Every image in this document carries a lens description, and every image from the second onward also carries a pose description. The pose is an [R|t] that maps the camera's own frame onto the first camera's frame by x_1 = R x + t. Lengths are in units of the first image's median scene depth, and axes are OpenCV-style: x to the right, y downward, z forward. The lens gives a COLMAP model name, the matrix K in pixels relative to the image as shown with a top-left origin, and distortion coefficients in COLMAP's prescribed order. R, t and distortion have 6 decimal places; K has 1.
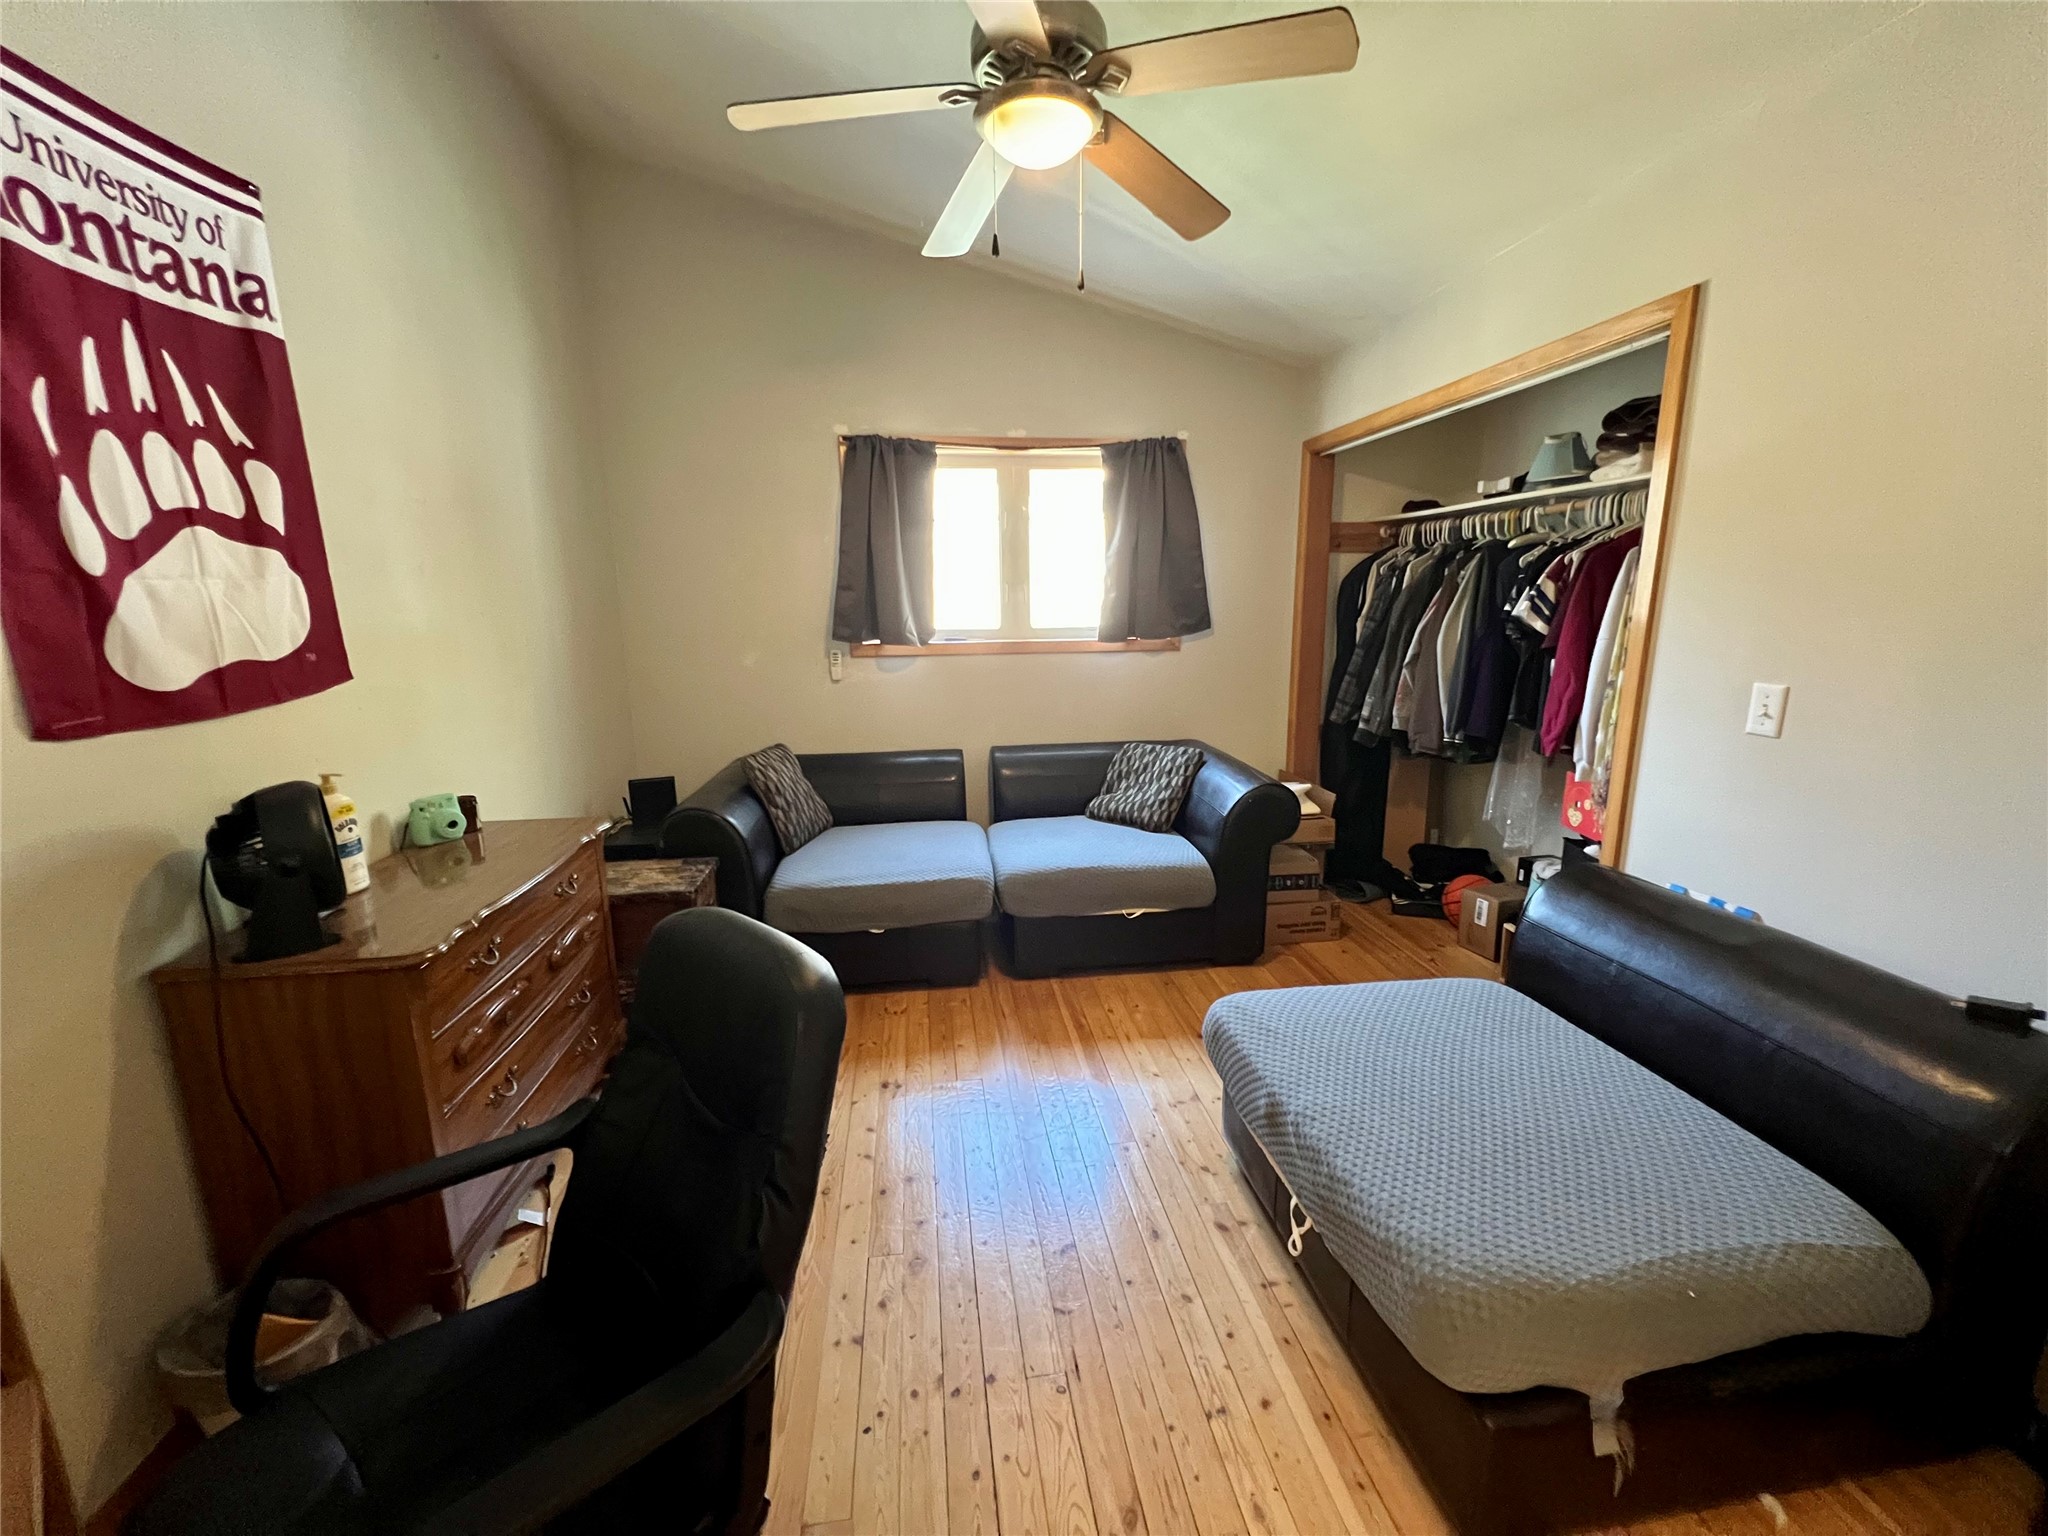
lens RADIAL K [[831.4, 0, 1024.0], [0, 831.4, 768.0], [0, 0, 1]] dist [0.001123, 0.000143]
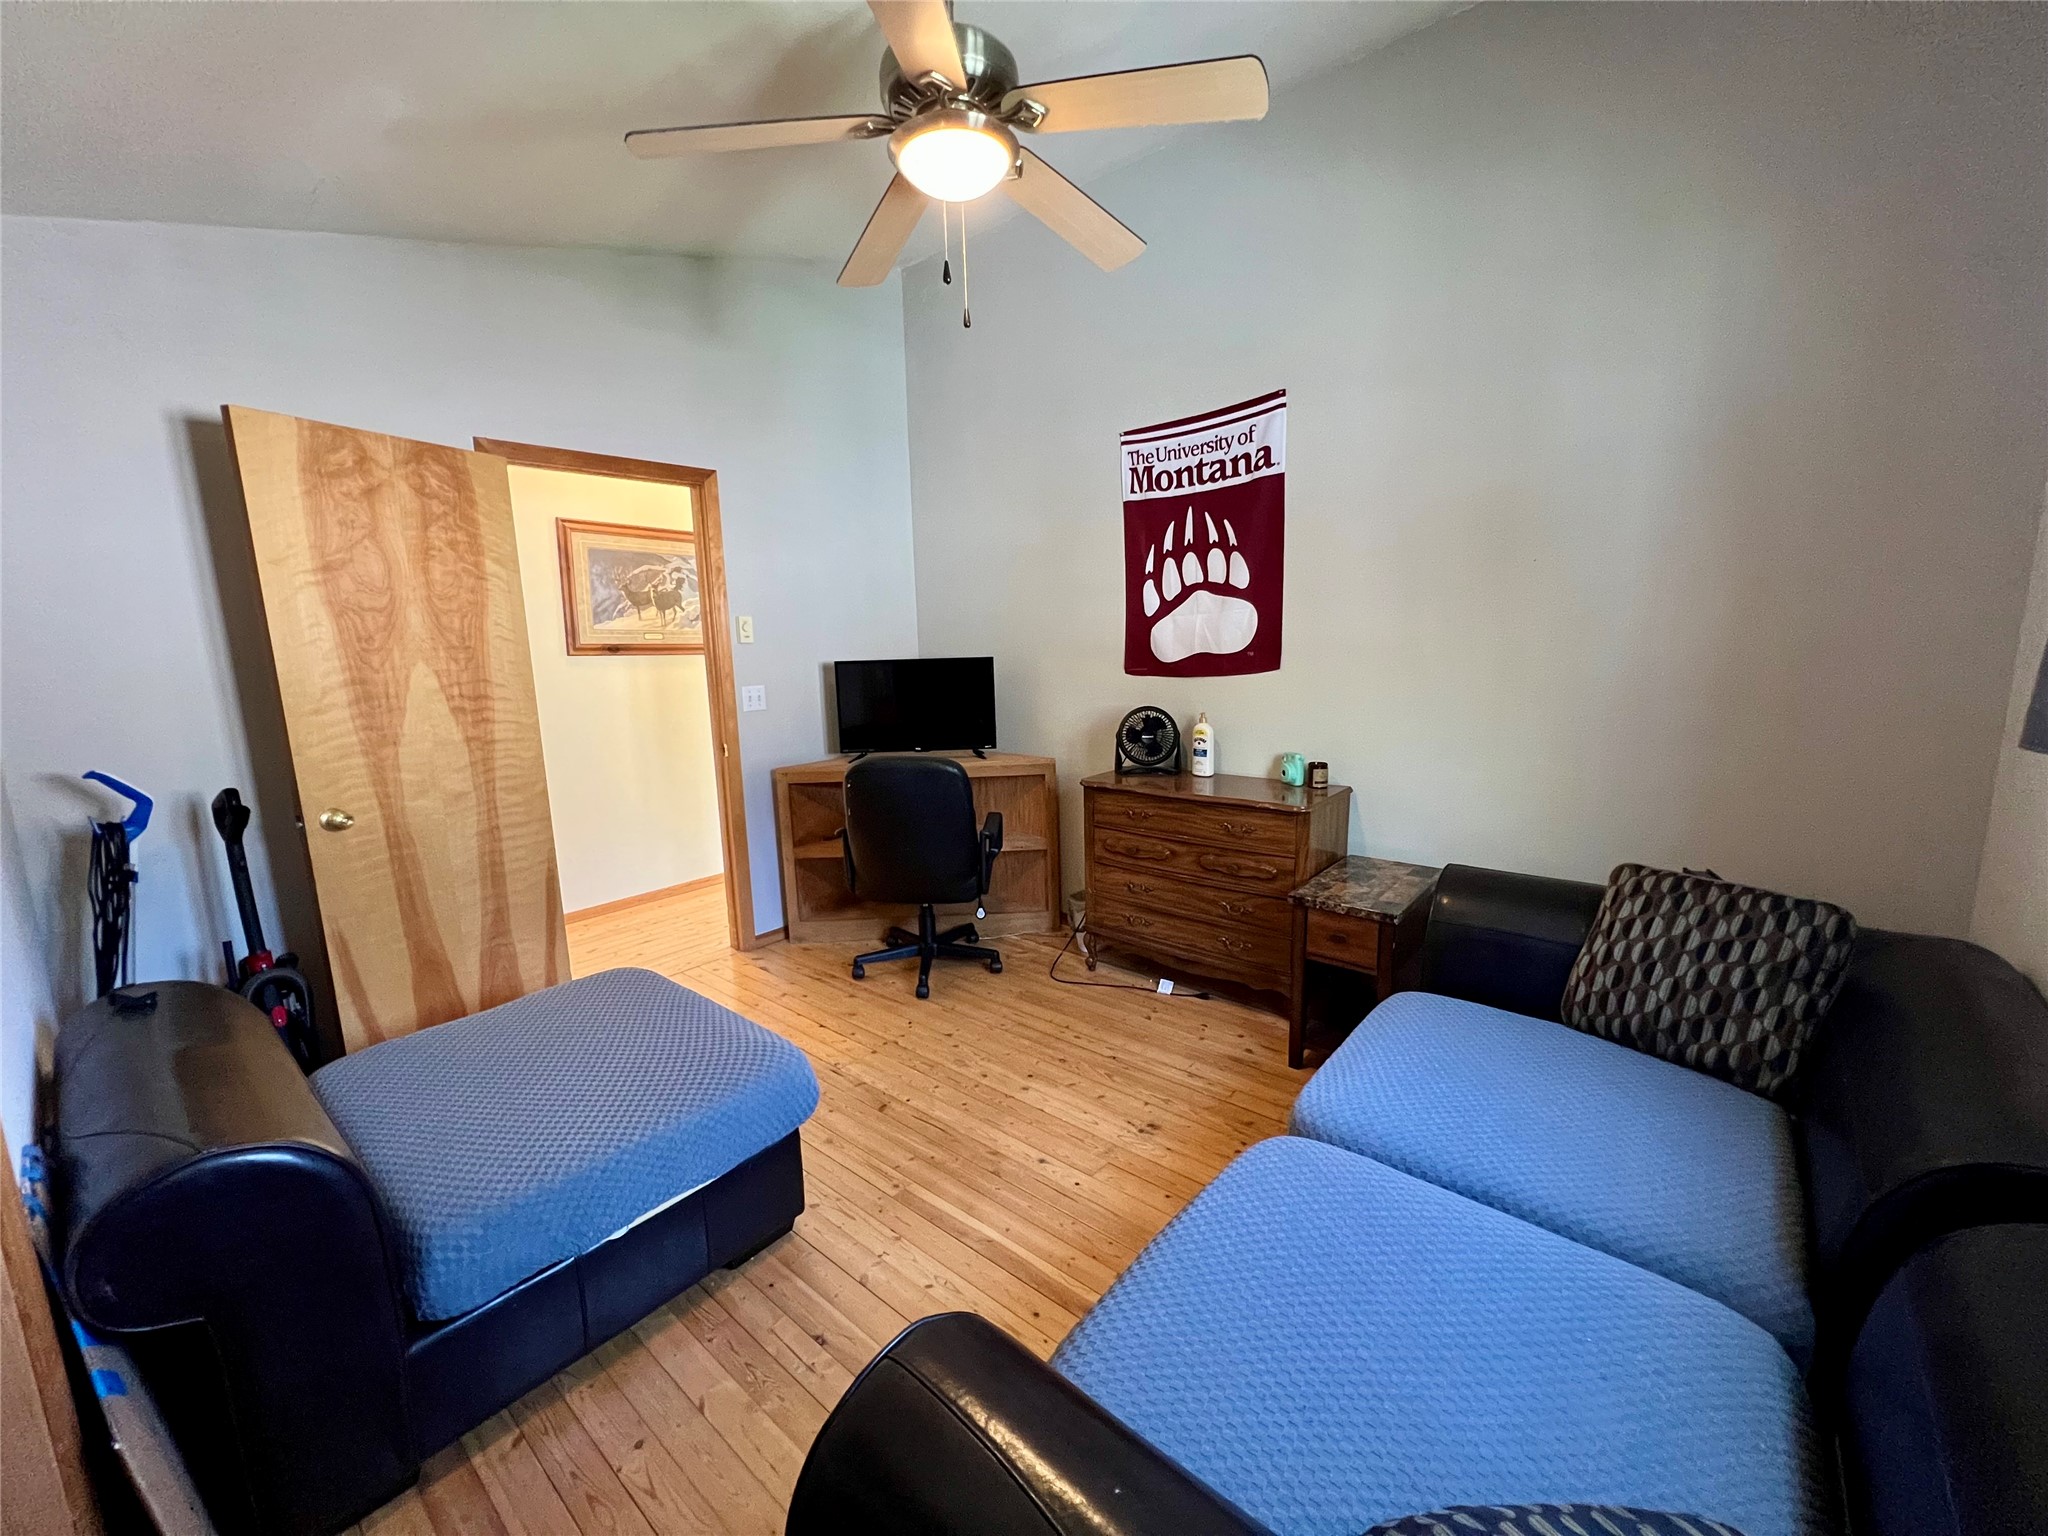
lens RADIAL K [[815.3, 0, 1024.0], [0, 815.3, 768.0], [0, 0, 1]] dist [-0.001770, -0.000079]
pose [[-0.744713, 0.144438, -0.651567, 0.826021], [-0.097476, 0.942290, 0.320295, -0.494451], [0.660228, 0.302040, -0.687657, 2.321795]]
